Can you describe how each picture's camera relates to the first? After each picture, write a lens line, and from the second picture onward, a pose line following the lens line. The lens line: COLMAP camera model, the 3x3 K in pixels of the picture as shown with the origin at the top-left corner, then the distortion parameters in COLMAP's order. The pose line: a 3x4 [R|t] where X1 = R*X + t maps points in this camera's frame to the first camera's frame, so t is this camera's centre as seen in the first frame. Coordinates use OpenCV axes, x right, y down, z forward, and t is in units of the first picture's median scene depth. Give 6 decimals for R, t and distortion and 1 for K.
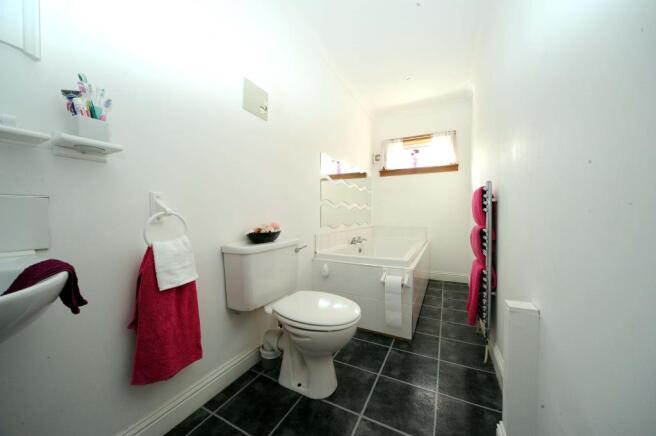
lens RADIAL K [[229.7, 0, 332.8], [0, 229.7, 220.7], [0, 0, 1]] dist [-0.006280, -0.000049]
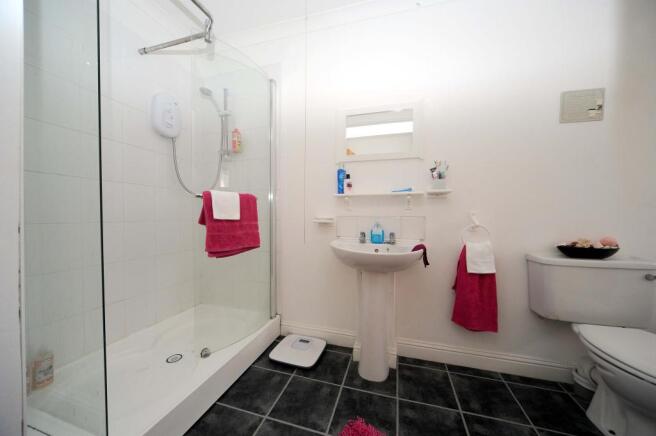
lens RADIAL K [[229.7, 0, 332.8], [0, 229.7, 220.7], [0, 0, 1]] dist [-0.006280, -0.000049]
pose [[0.172555, 0.004023, -0.984992, 0.539947], [-0.037741, 0.999284, -0.002530, -0.019131], [0.984277, 0.037611, 0.172583, -0.195229]]
